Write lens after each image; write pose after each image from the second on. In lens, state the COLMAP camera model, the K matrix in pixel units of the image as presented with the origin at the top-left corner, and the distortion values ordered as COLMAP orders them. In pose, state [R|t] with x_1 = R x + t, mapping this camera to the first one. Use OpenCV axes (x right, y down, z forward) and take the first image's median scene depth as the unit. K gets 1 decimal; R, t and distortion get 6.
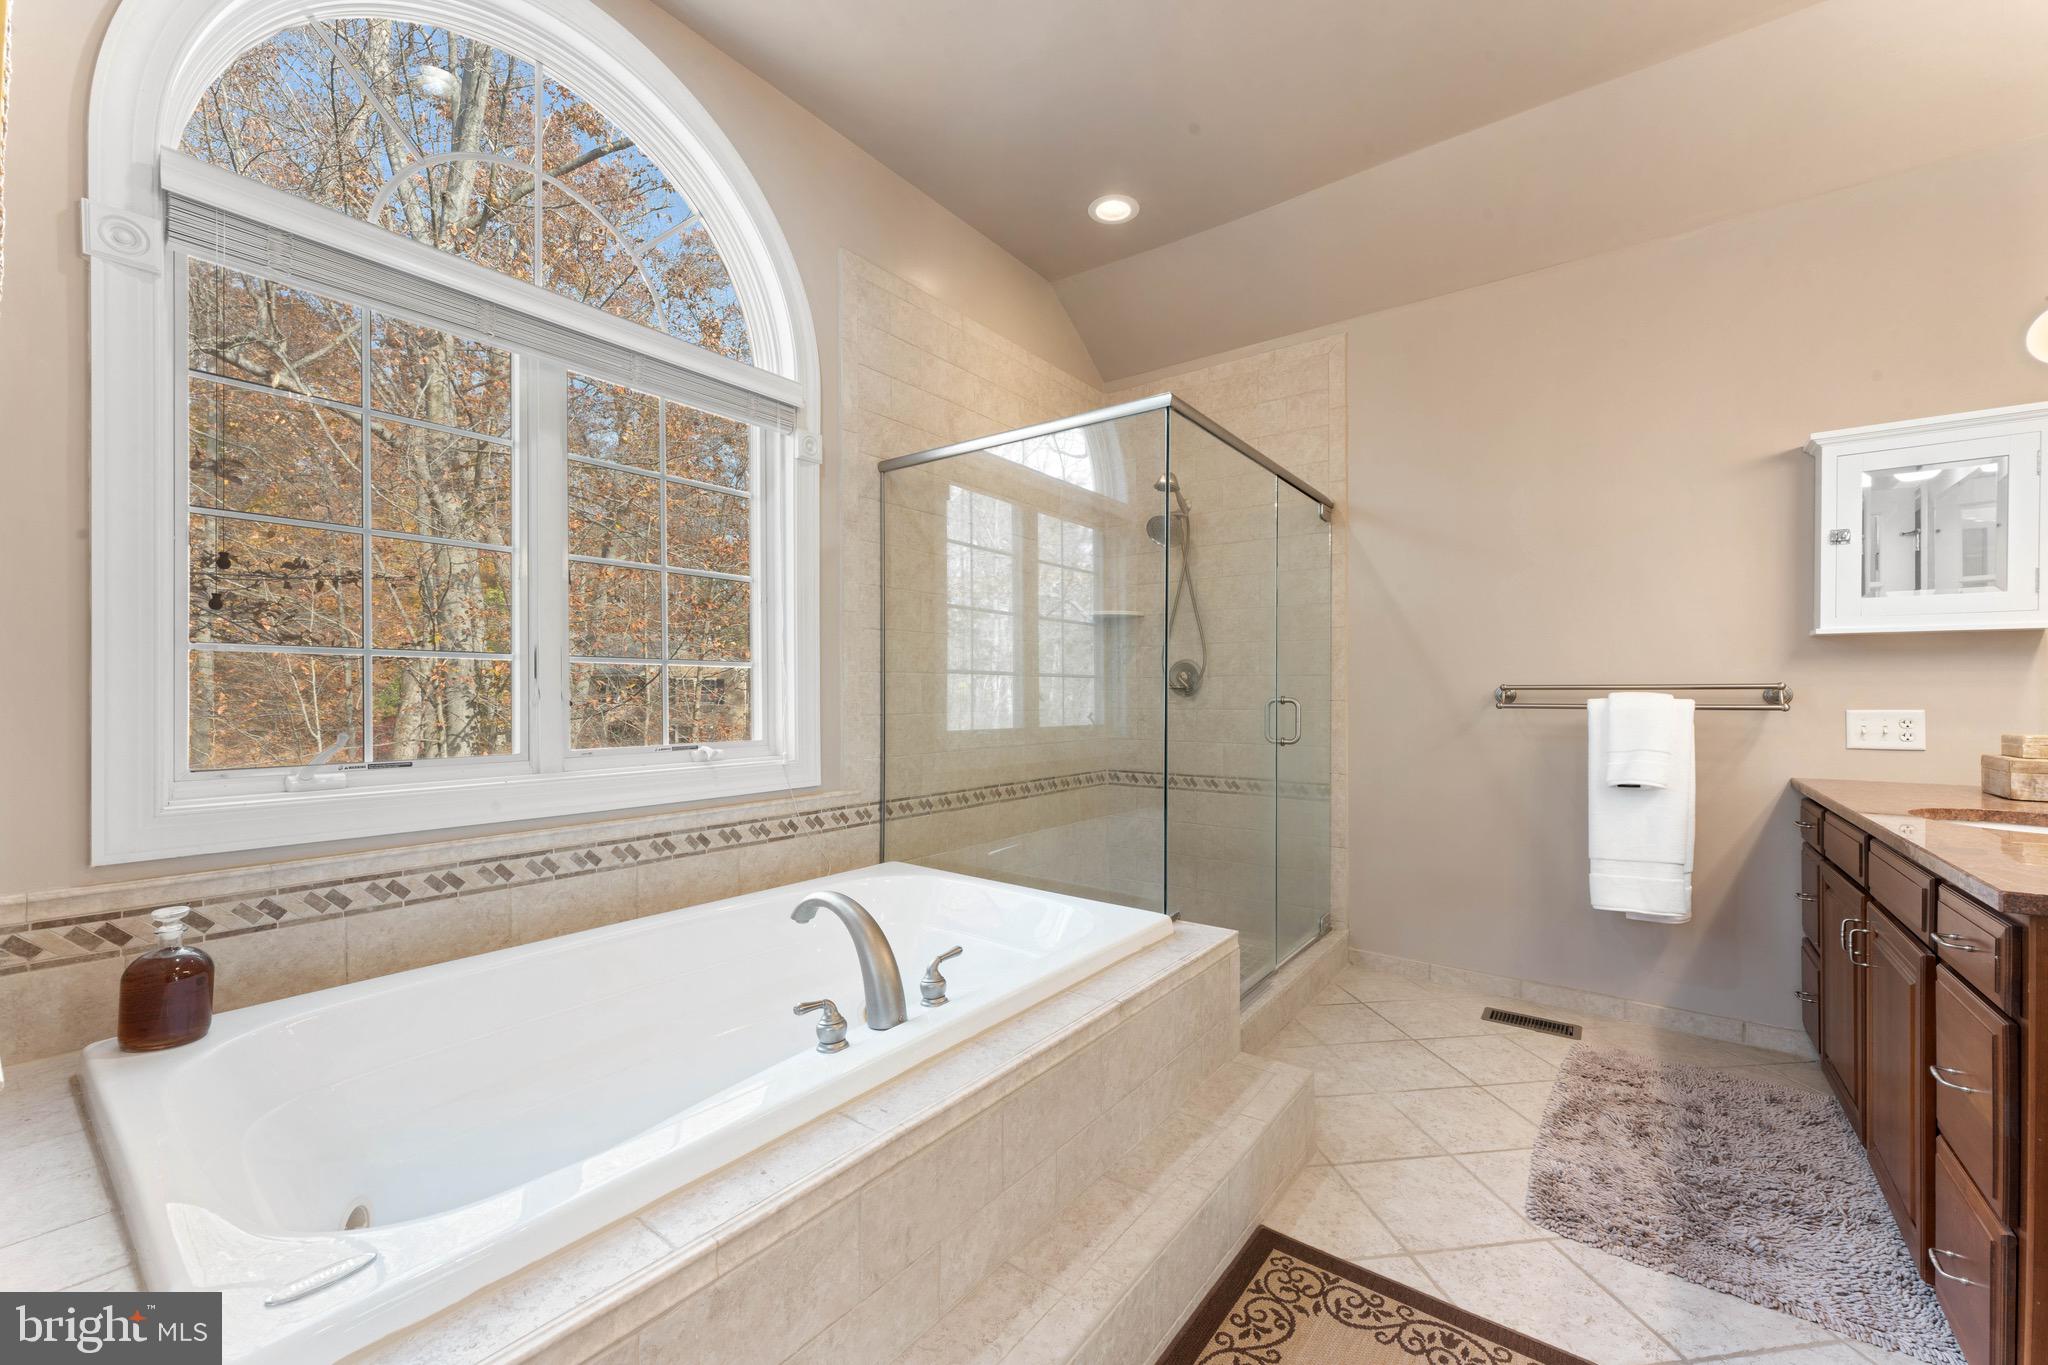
lens RADIAL K [[823.9, 0, 1045.6], [0, 823.9, 699.9], [0, 0, 1]] dist [-0.000565, -0.000595]
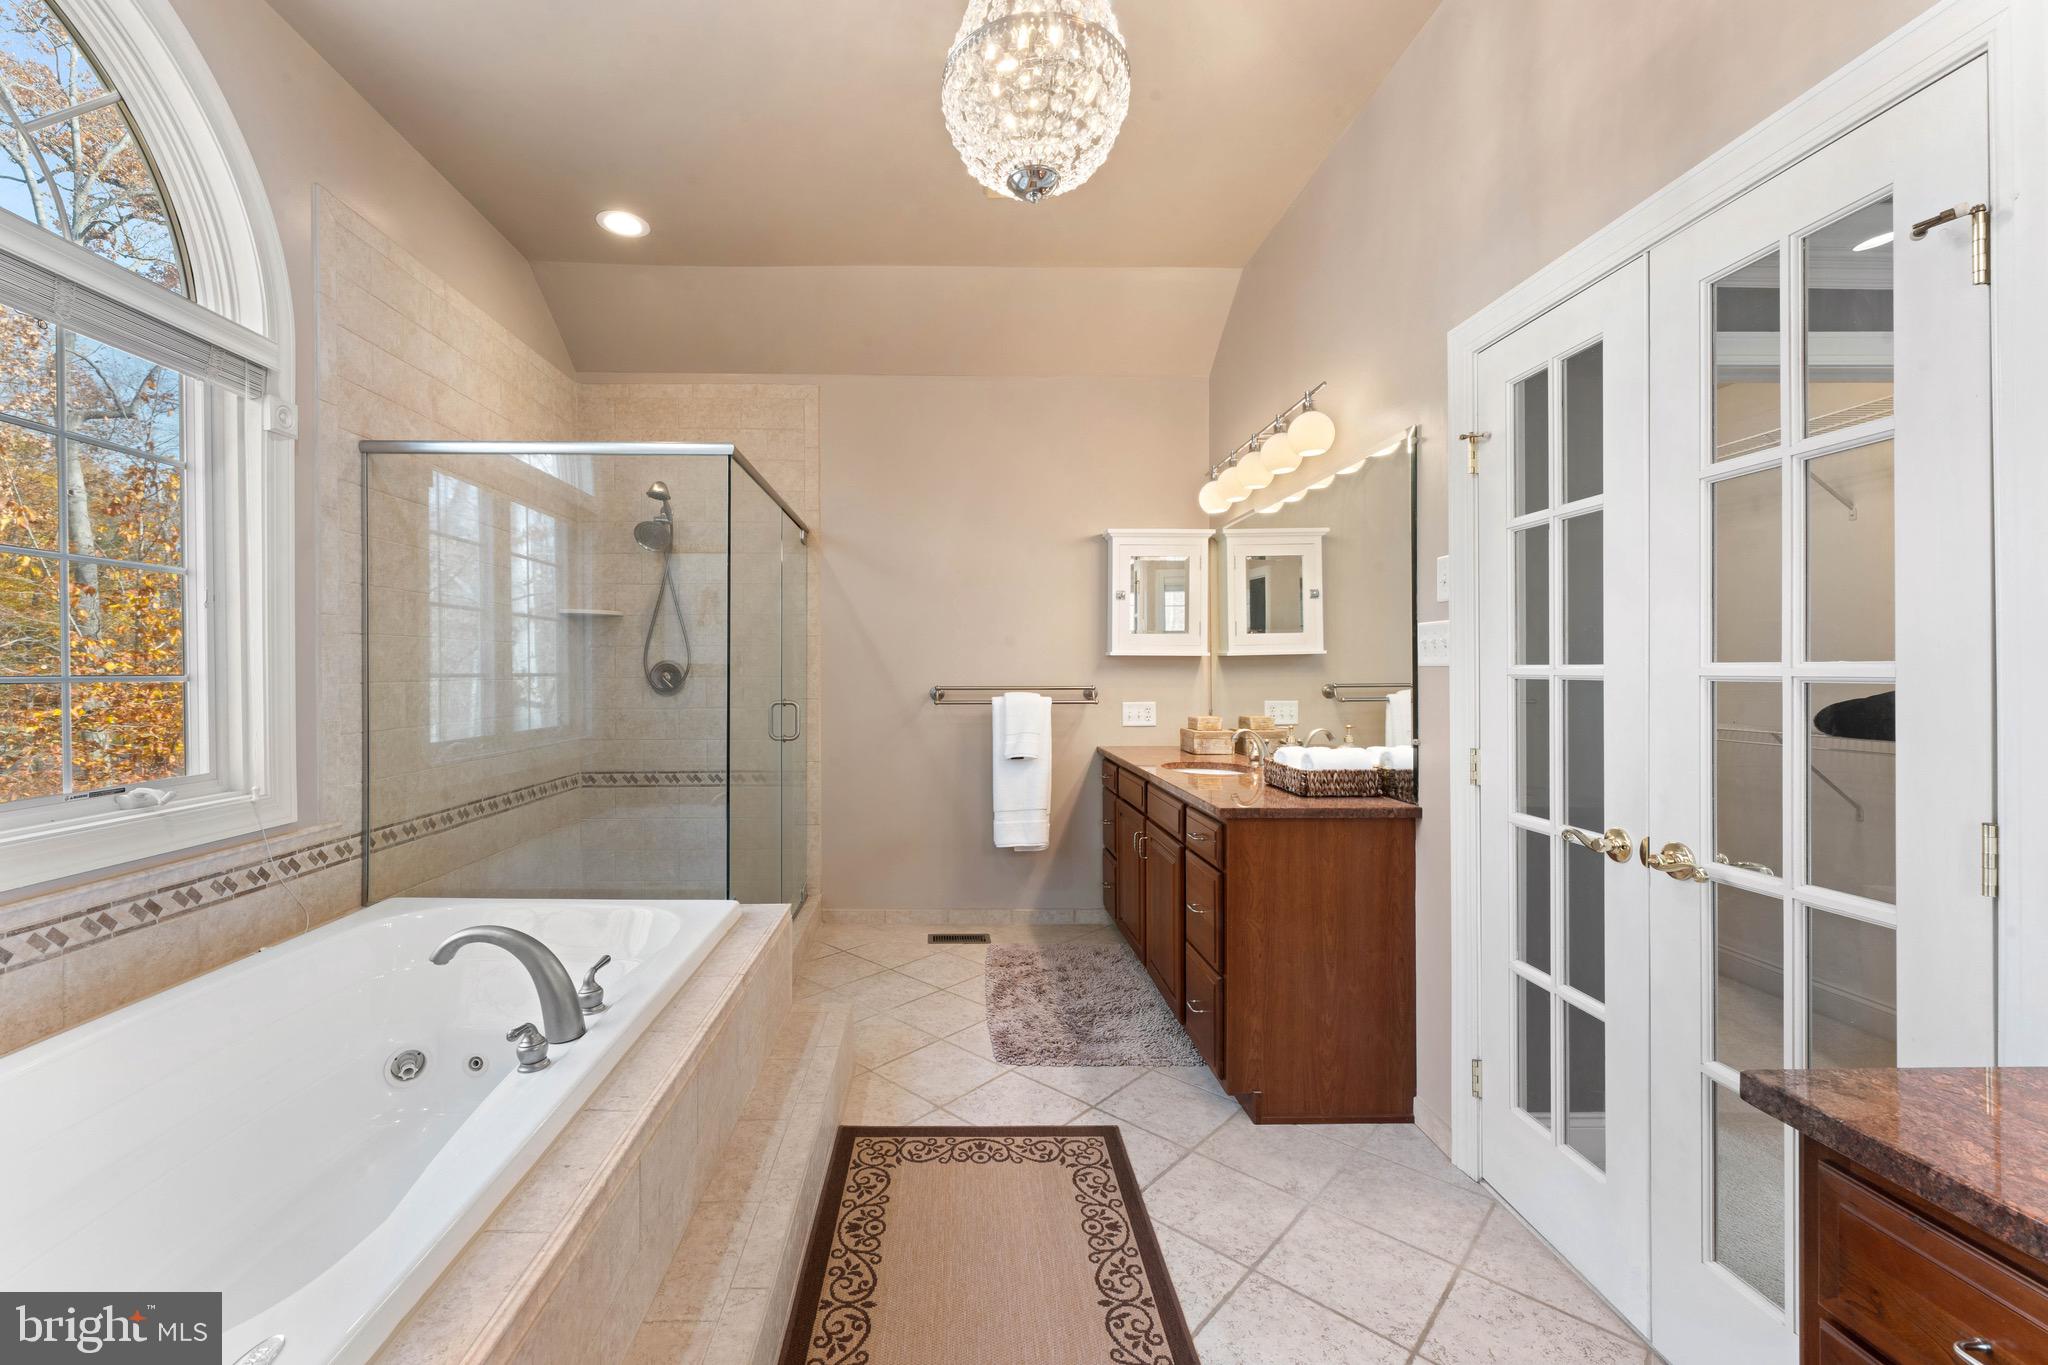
lens RADIAL K [[823.9, 0, 1009.8], [0, 823.9, 676.3], [0, 0, 1]] dist [-0.000565, -0.000595]
pose [[0.772257, -0.000550, 0.635310, -0.225938], [0.001630, 0.999998, -0.001115, -0.039013], [-0.635308, 0.001897, 0.772257, -0.103163]]
